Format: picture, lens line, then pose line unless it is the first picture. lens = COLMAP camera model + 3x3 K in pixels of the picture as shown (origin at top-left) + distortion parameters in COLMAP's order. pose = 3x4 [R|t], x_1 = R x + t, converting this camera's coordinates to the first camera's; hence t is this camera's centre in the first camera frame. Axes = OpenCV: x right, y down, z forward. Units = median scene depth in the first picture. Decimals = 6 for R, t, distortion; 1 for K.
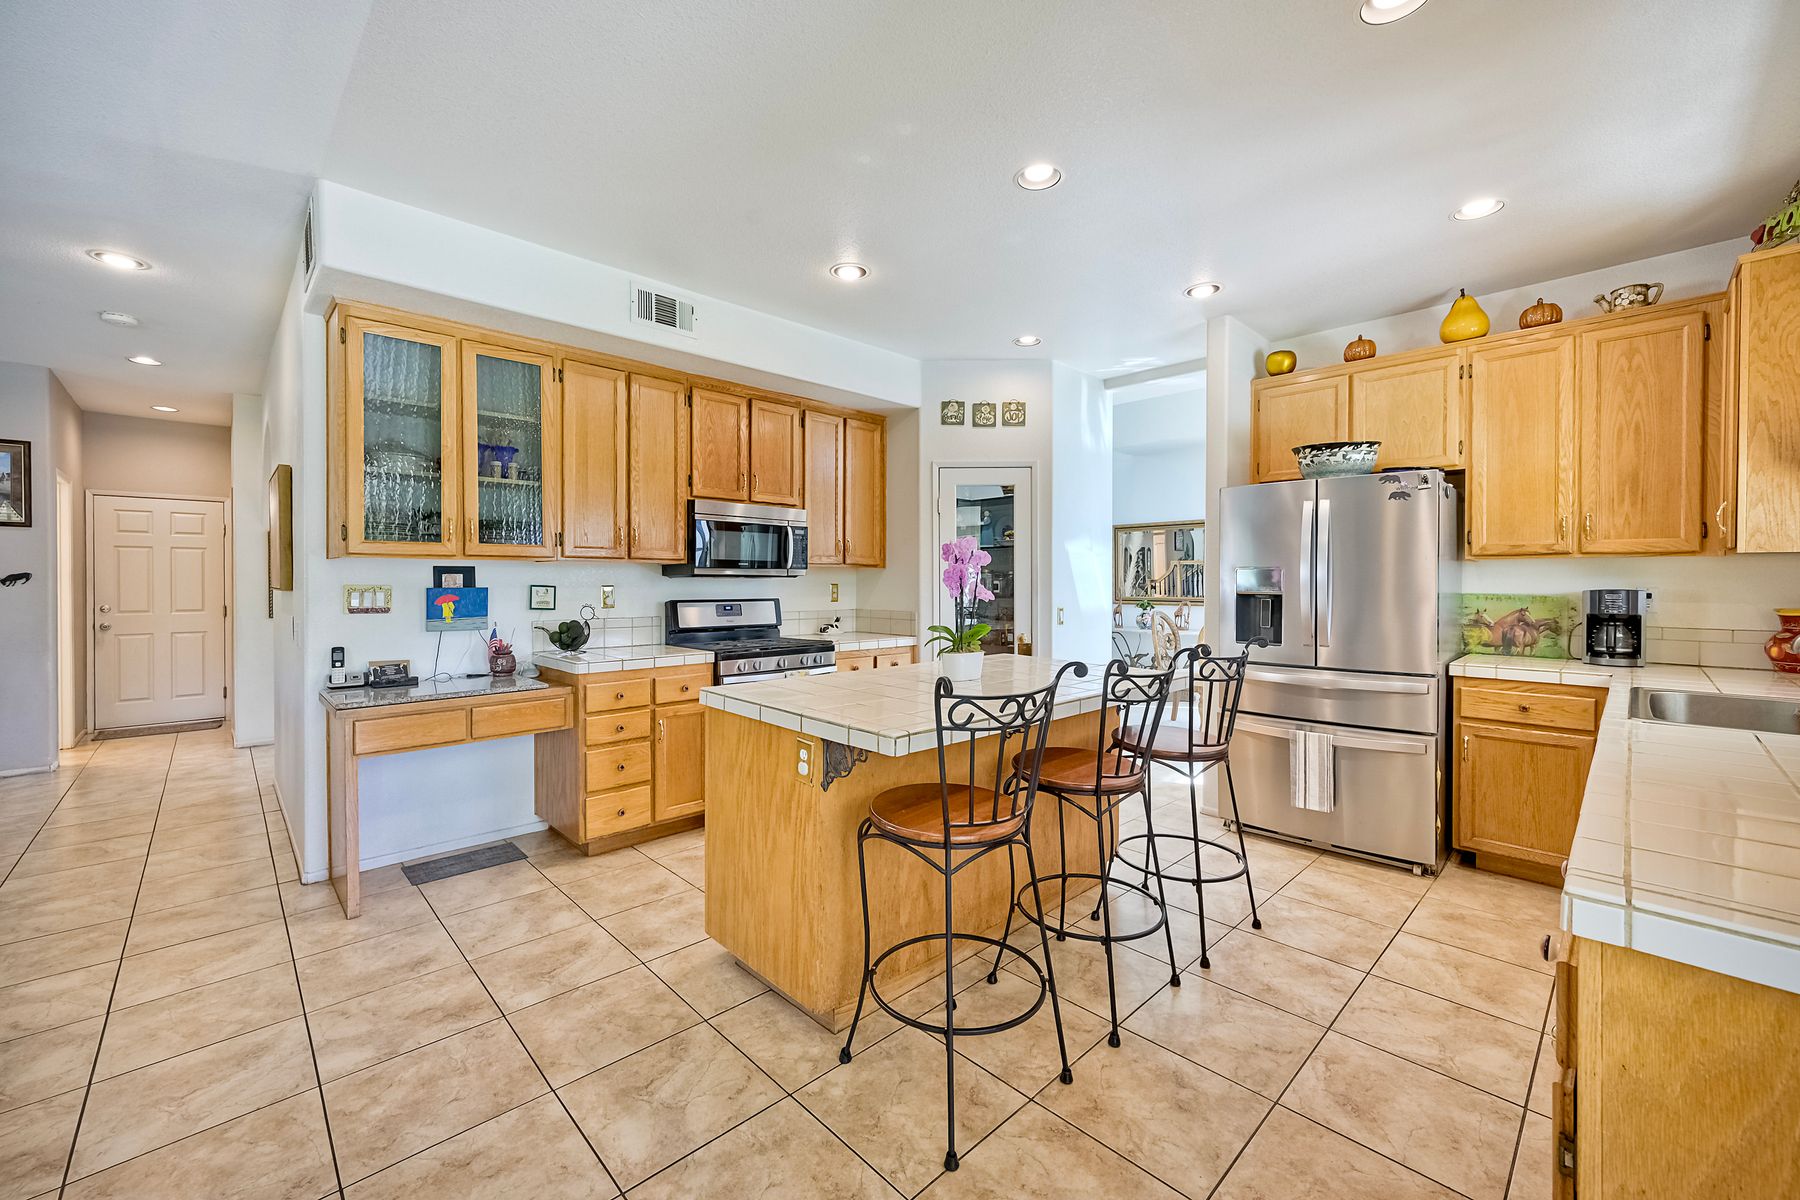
lens RADIAL K [[709.9, 0, 896.7], [0, 709.9, 583.5], [0, 0, 1]] dist [-0.000202, -0.000406]
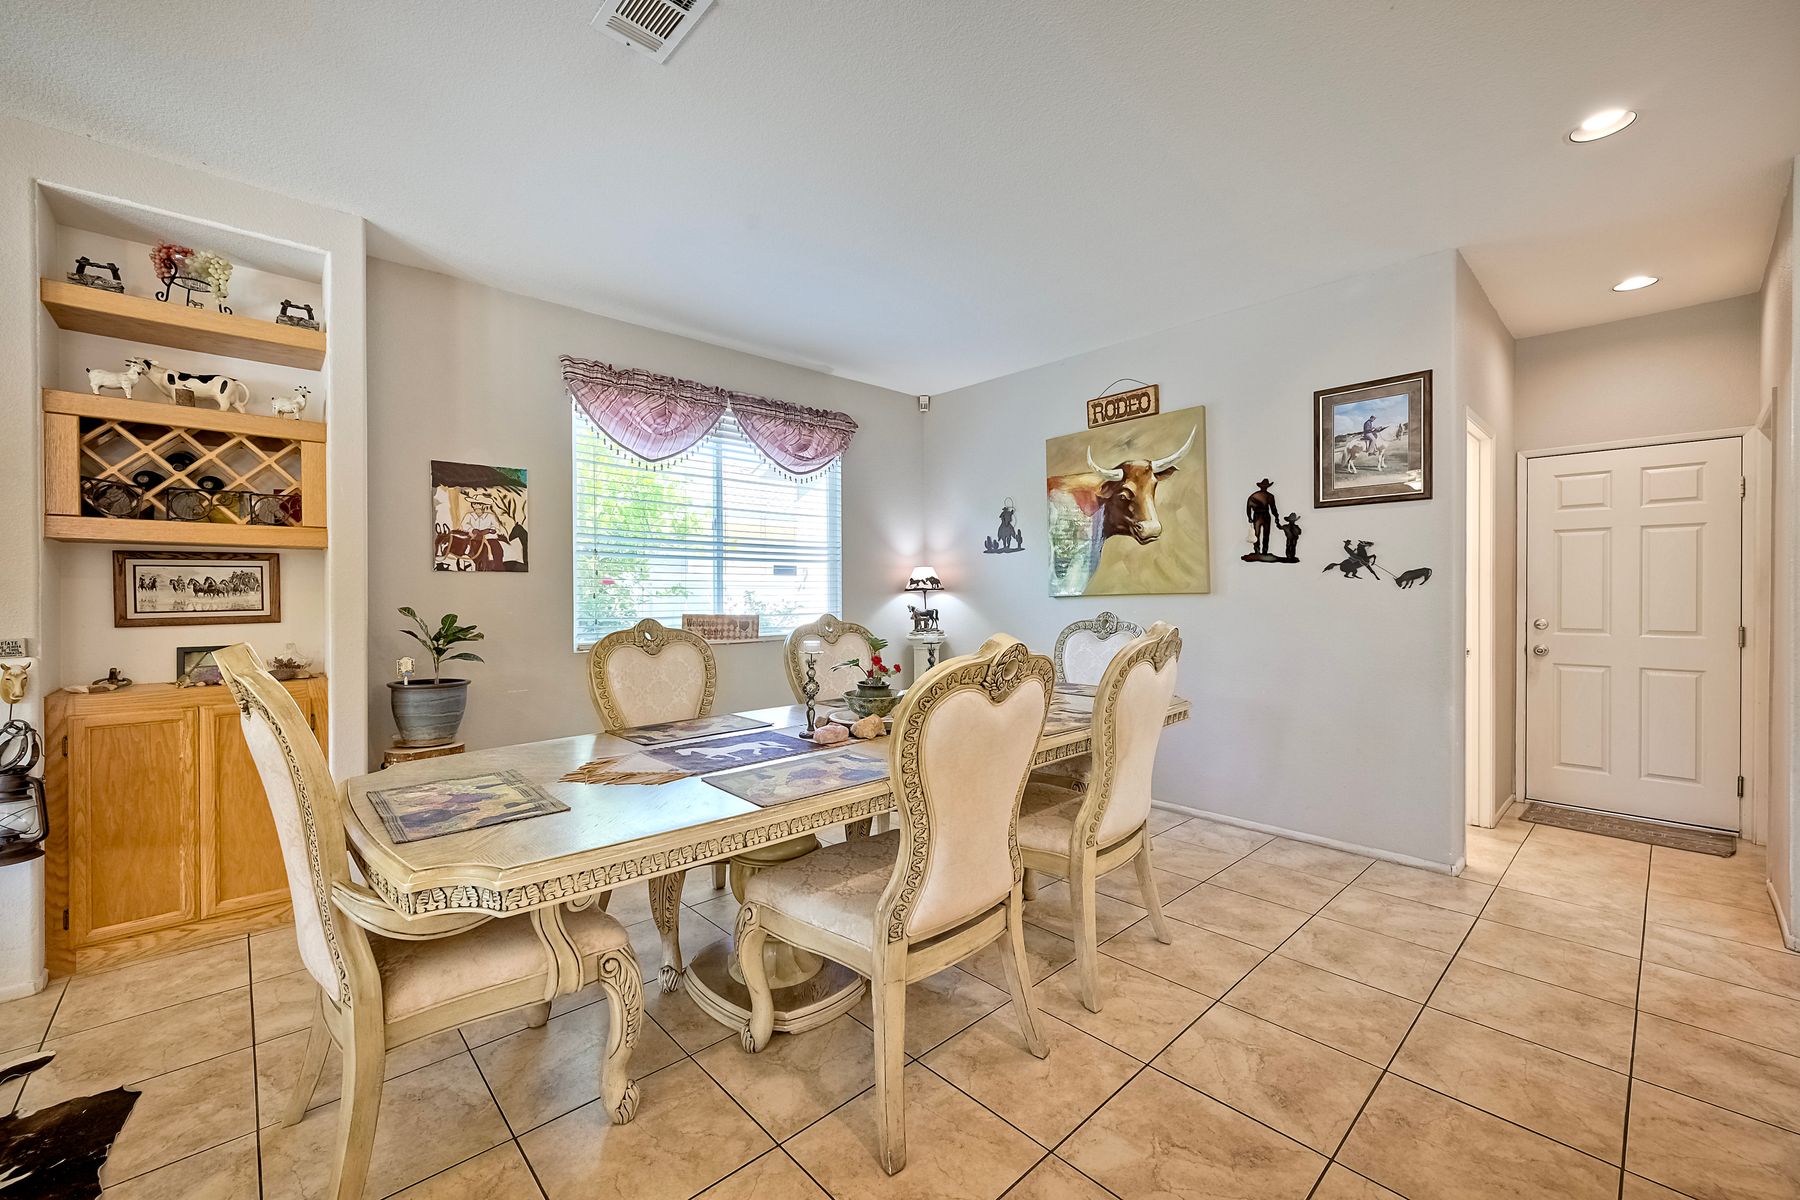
lens RADIAL K [[709.9, 0, 897.9], [0, 709.9, 597.9], [0, 0, 1]] dist [-0.000202, -0.000406]
pose [[-0.025410, 0.008235, -0.999643, -0.669741], [-0.000736, 0.999966, 0.008257, 0.008508], [0.999677, 0.000946, -0.025403, 0.636843]]
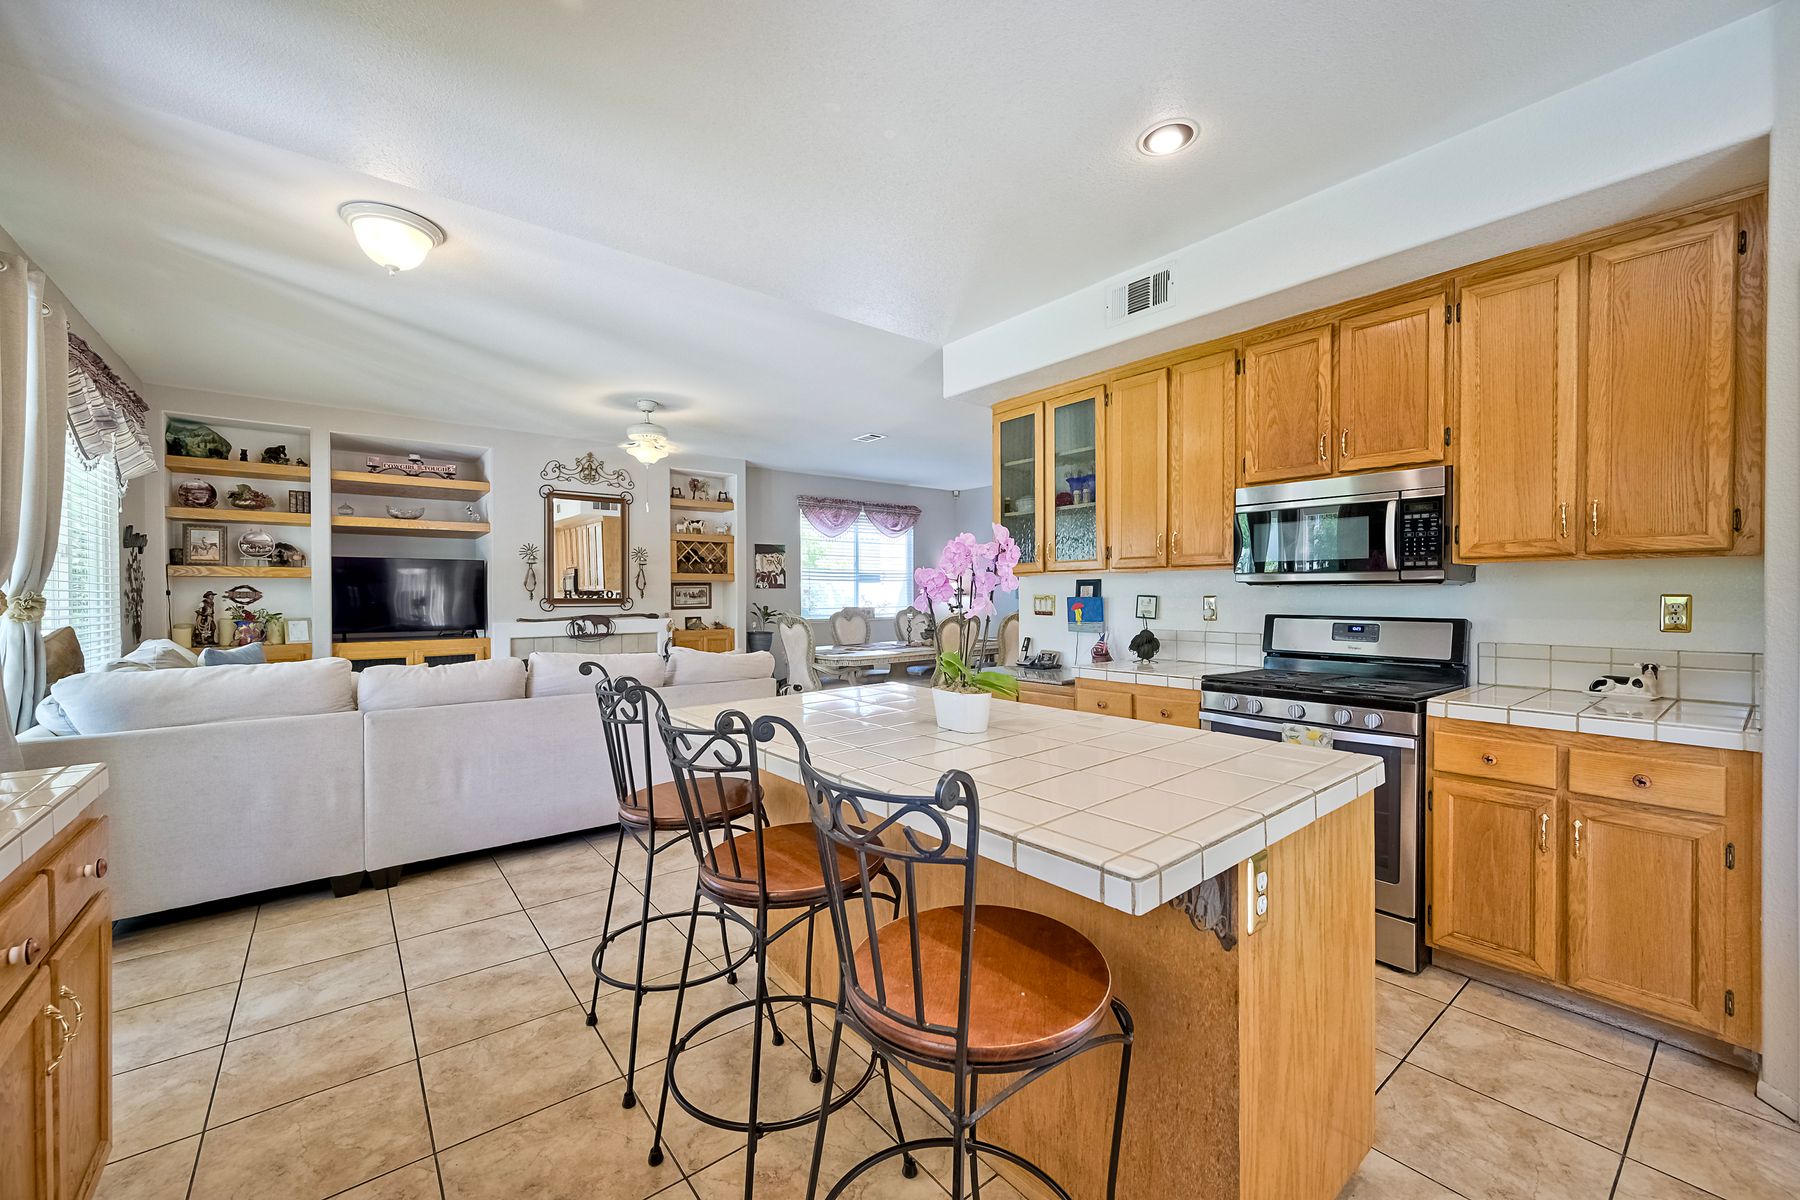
lens RADIAL K [[709.9, 0, 887.9], [0, 709.9, 597.4], [0, 0, 1]] dist [-0.000202, -0.000406]
pose [[-0.101370, 0.005662, -0.994833, 0.535849], [0.001274, 0.999984, 0.005562, -0.000663], [0.994848, -0.000704, -0.101376, 0.666093]]
